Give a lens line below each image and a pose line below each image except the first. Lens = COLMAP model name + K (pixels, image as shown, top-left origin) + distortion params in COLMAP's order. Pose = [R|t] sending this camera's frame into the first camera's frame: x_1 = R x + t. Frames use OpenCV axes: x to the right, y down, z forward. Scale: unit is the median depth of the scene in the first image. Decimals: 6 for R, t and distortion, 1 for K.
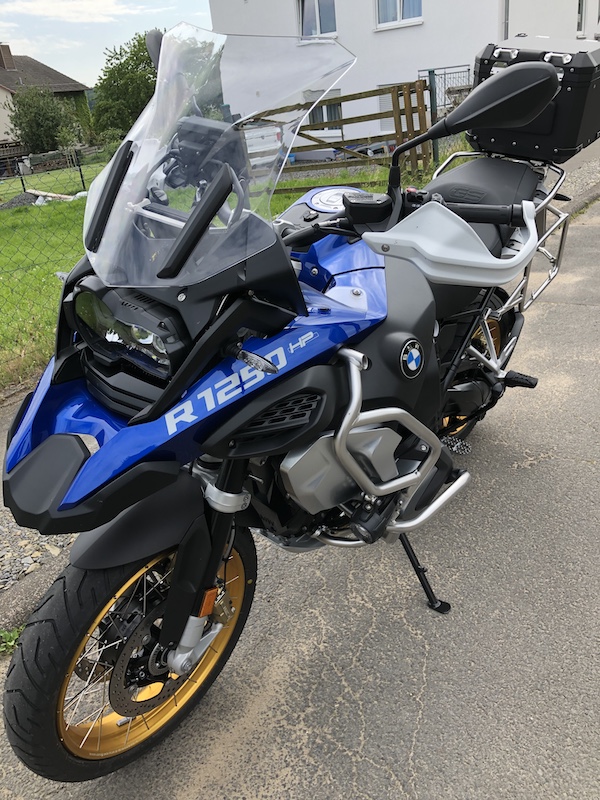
lens RADIAL K [[660.4, 0, 300.0], [0, 660.4, 400.0], [0, 0, 1]] dist [0.038678, -0.015332]
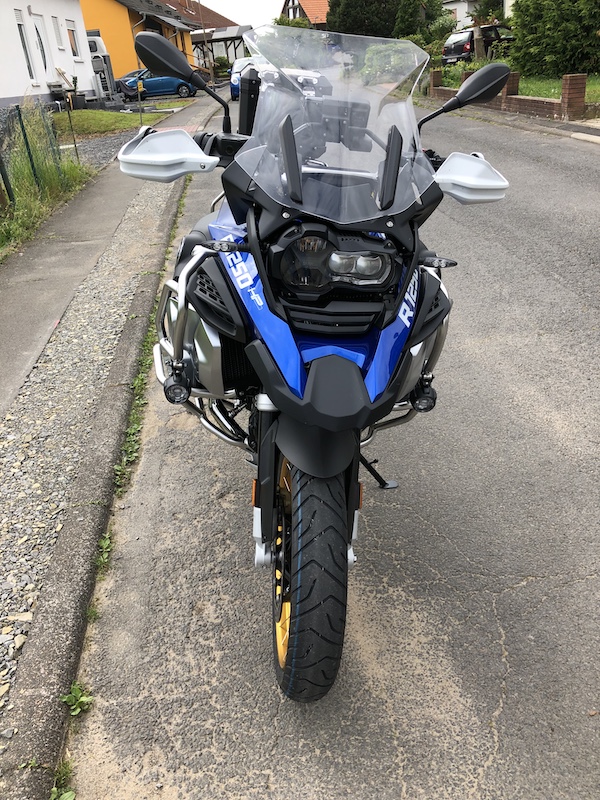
lens RADIAL K [[660.4, 0, 300.0], [0, 660.4, 400.0], [0, 0, 1]] dist [0.038678, -0.015332]
pose [[0.727011, -0.268349, 0.632016, -0.834264], [0.309529, 0.949718, 0.047190, 0.041554], [-0.612900, 0.161319, 0.773517, 0.090262]]
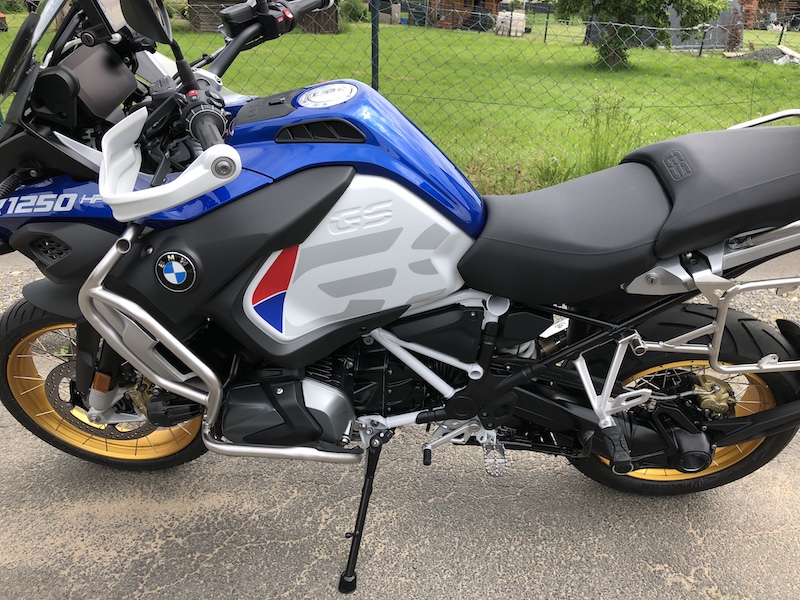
lens RADIAL K [[660.4, 0, 400.0], [0, 660.4, 300.0], [0, 0, 1]] dist [0.038678, -0.015332]
pose [[0.571021, 0.489086, -0.659340, 0.776574], [-0.435705, 0.861259, 0.261524, -0.322776], [0.695770, 0.137943, 0.704894, 0.457212]]
